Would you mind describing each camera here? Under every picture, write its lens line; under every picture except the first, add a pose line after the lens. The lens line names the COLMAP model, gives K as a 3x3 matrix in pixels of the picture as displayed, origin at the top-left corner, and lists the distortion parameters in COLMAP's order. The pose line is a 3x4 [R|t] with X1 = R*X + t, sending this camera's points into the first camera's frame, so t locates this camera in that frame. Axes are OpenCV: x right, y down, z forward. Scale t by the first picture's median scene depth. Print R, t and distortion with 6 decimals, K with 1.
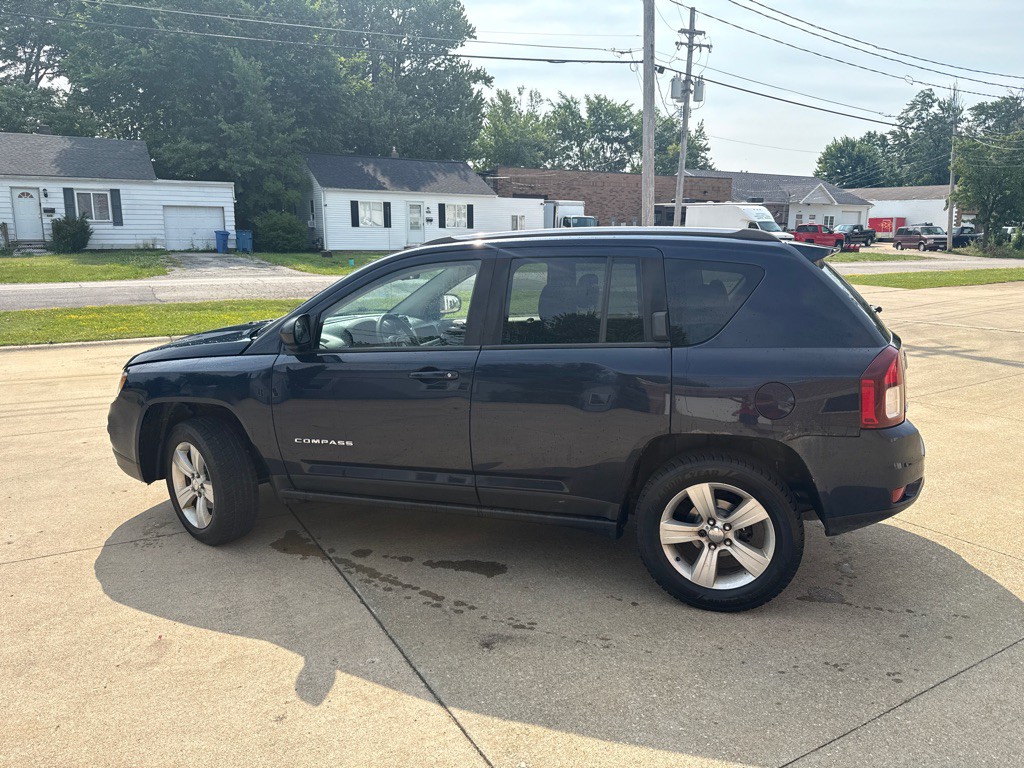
lens RADIAL K [[718.8, 0, 521.6], [0, 718.8, 390.9], [0, 0, 1]] dist [0.017977, -0.030211]
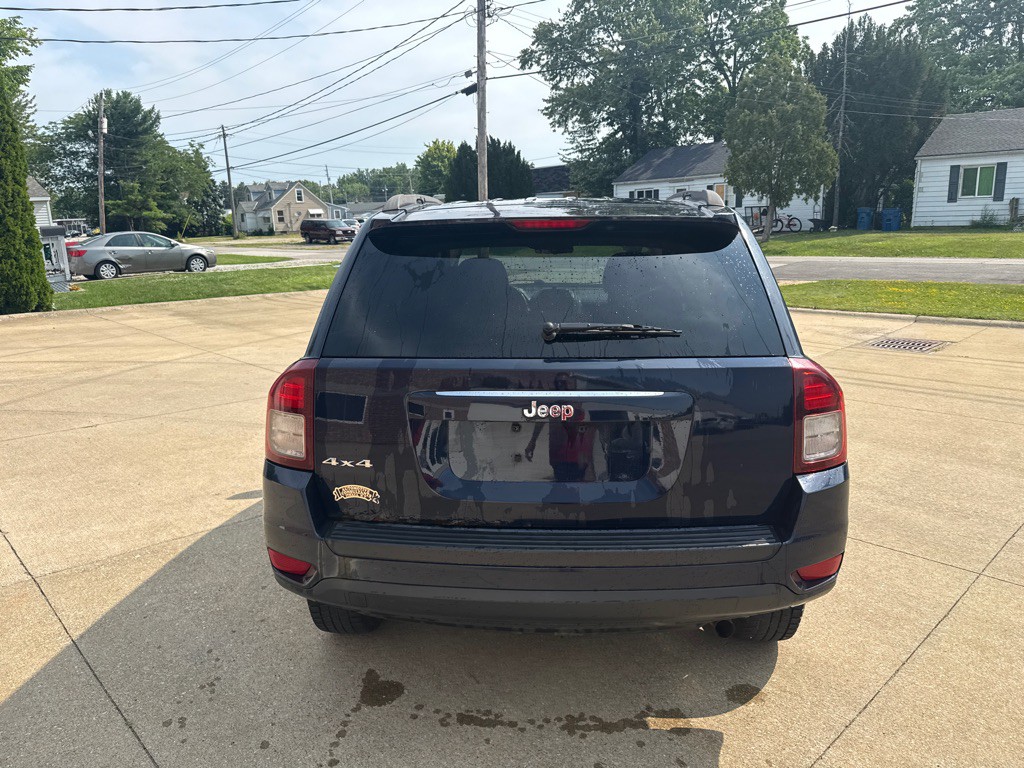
lens RADIAL K [[718.8, 0, 524.3], [0, 718.8, 386.1], [0, 0, 1]] dist [0.017977, -0.030211]
pose [[0.239462, 0.200741, -0.949927, 0.108691], [-0.176589, 0.971078, 0.160695, -0.016287], [0.954712, 0.129266, 0.267985, 0.089652]]
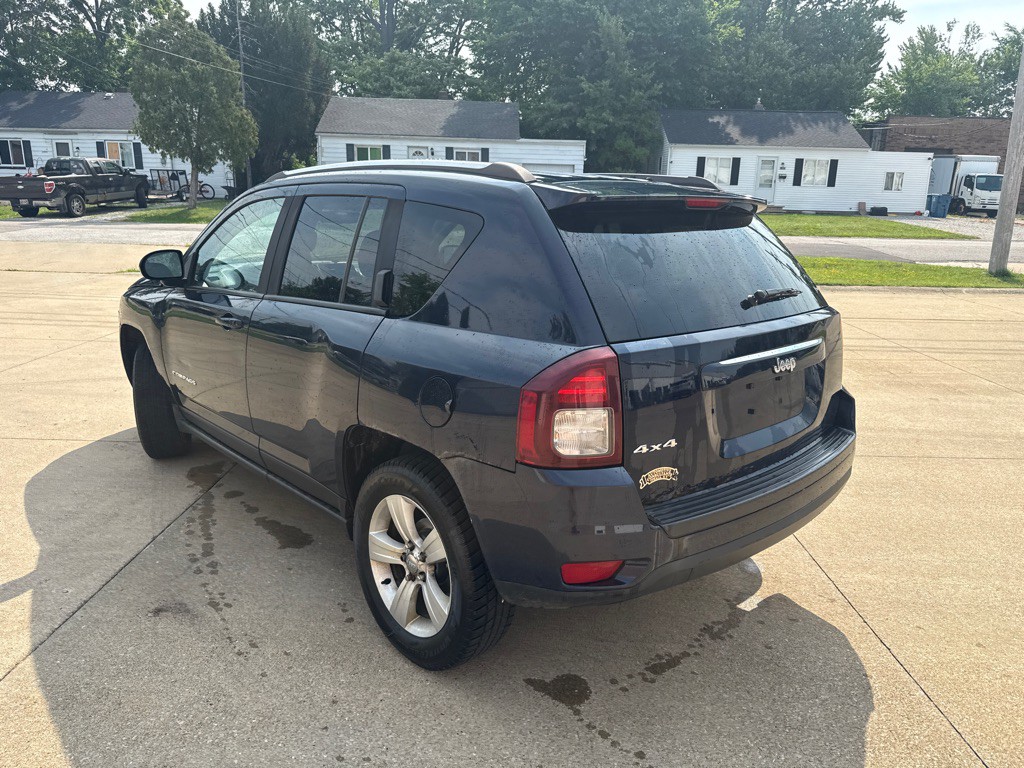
lens RADIAL K [[718.8, 0, 519.5], [0, 718.8, 389.5], [0, 0, 1]] dist [0.017977, -0.030211]
pose [[0.866054, 0.146698, -0.477944, 0.067091], [-0.122206, 0.989099, 0.082147, -0.005883], [0.484785, -0.012736, 0.874541, 0.036009]]
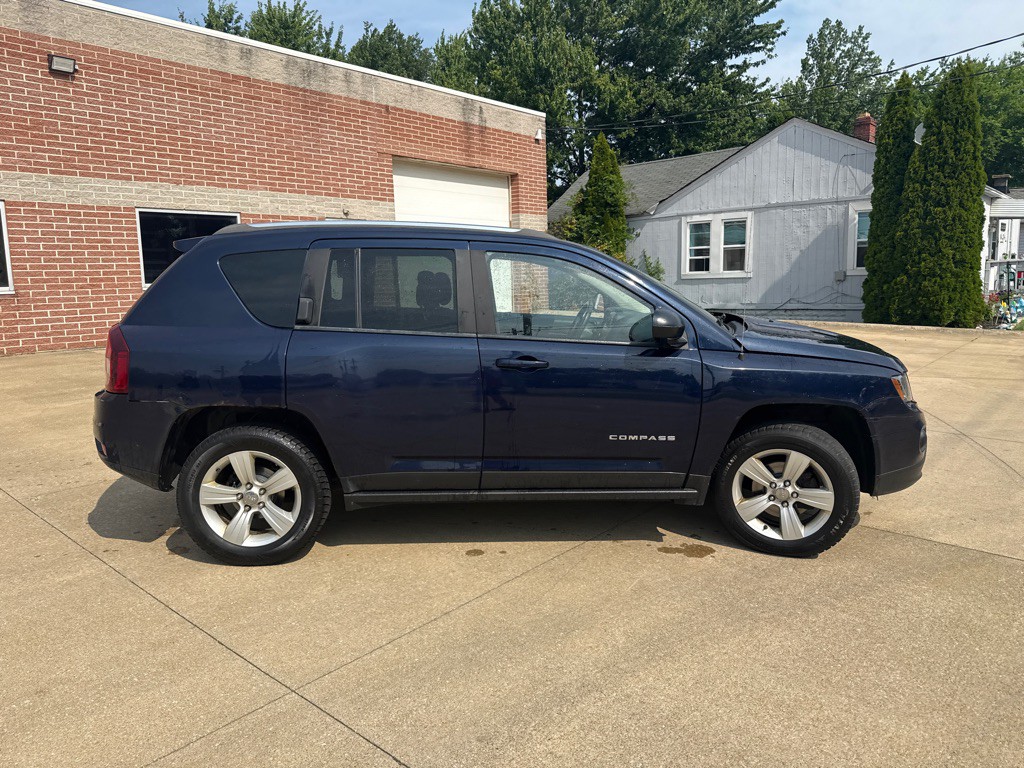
lens RADIAL K [[718.8, 0, 524.8], [0, 718.8, 389.7], [0, 0, 1]] dist [0.017977, -0.030211]
pose [[-0.941885, 0.061237, -0.330308, 0.036143], [-0.062201, 0.934454, 0.350608, -0.044533], [0.330128, 0.350778, -0.876339, 0.241455]]
